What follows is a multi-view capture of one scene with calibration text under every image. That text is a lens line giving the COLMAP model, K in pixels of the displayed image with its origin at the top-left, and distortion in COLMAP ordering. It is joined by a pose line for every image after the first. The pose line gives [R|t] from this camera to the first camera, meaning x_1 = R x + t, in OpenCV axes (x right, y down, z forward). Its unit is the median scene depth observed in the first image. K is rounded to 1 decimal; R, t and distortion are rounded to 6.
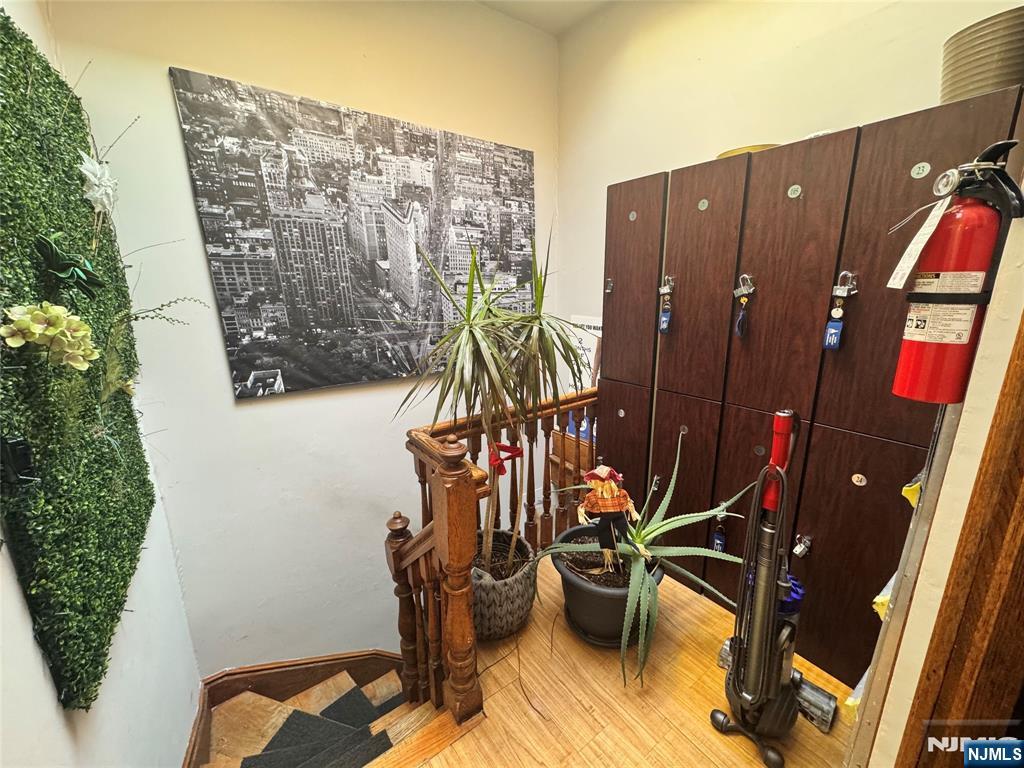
lens RADIAL K [[409.8, 0, 514.4], [0, 409.8, 386.6], [0, 0, 1]] dist [-0.002036, -0.000087]
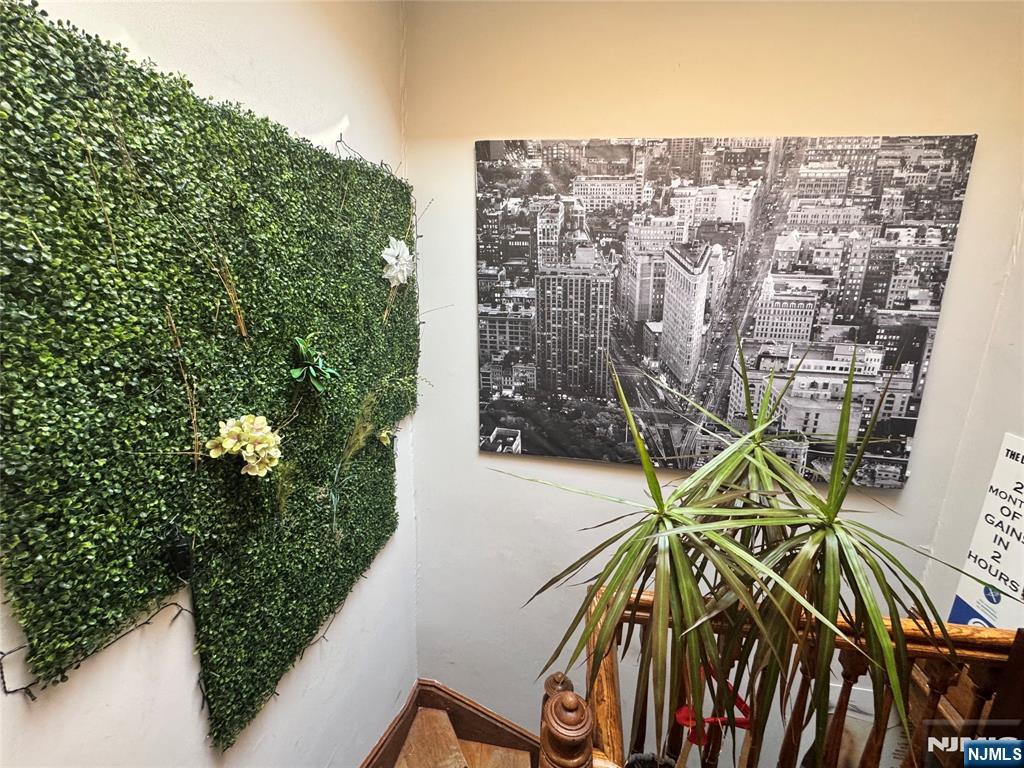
lens RADIAL K [[438.3, 0, 510.9], [0, 438.3, 385.6], [0, 0, 1]] dist [-0.002543, -0.000434]
pose [[0.707461, 0.190606, -0.680565, 0.080934], [-0.200078, 0.977568, 0.065803, -0.197339], [0.677841, 0.089613, 0.729727, 0.223553]]
